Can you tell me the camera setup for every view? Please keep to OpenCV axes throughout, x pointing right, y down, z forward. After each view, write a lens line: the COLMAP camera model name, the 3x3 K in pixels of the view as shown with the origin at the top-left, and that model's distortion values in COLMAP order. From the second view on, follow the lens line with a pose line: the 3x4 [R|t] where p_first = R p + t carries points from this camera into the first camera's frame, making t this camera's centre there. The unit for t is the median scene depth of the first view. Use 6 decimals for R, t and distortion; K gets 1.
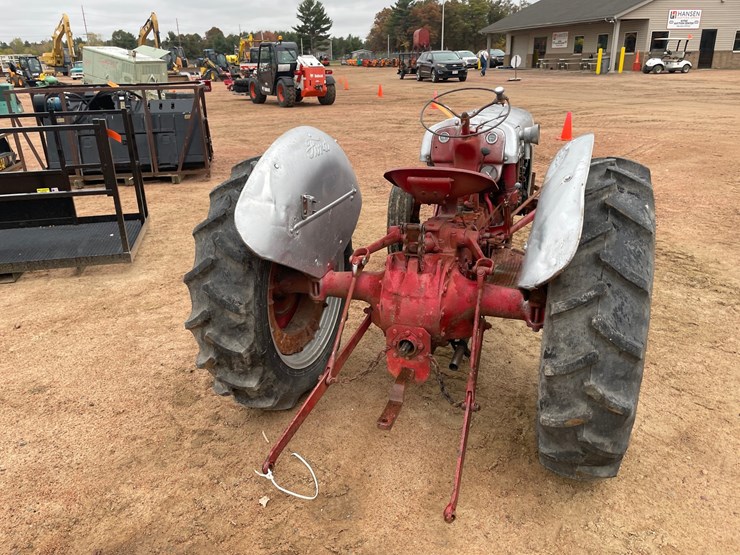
lens RADIAL K [[560.6, 0, 363.0], [0, 560.6, 279.8], [0, 0, 1]] dist [0.095673, -0.127589]
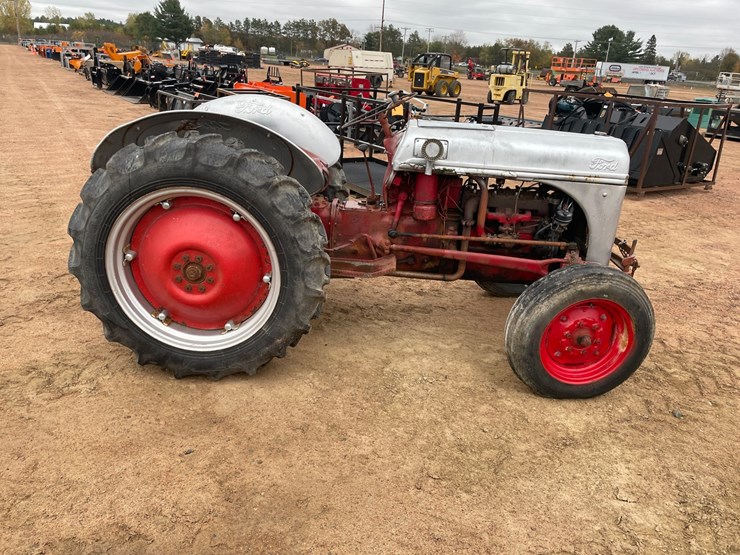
lens RADIAL K [[560.7, 0, 363.8], [0, 560.7, 276.7], [0, 0, 1]] dist [0.096305, -0.129701]
pose [[0.318875, 0.377928, -0.869189, 0.160313], [-0.408795, 0.882218, 0.233620, -0.033885], [0.855106, 0.280825, 0.435812, 0.078377]]
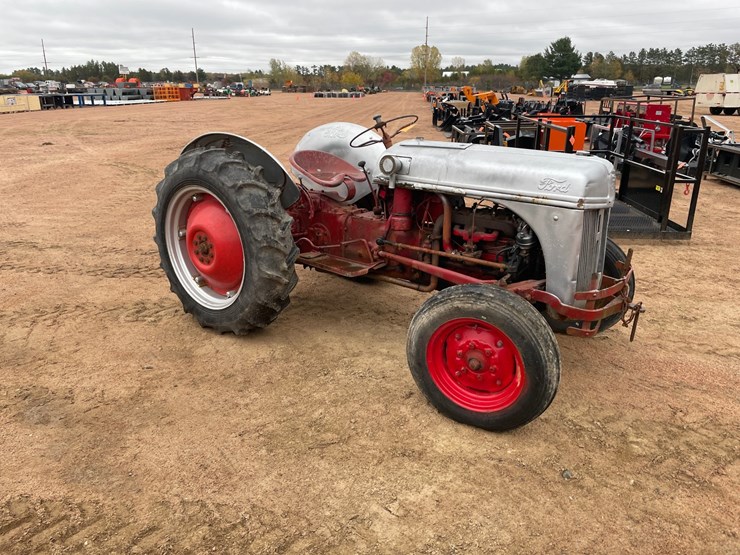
lens RADIAL K [[559.3, 0, 362.1], [0, 559.3, 266.7], [0, 0, 1]] dist [0.100733, -0.132054]
pose [[-0.296808, 0.314431, -0.901686, 0.179915], [-0.342261, 0.846477, 0.407840, -0.069432], [0.891494, 0.429662, -0.143624, 0.164842]]
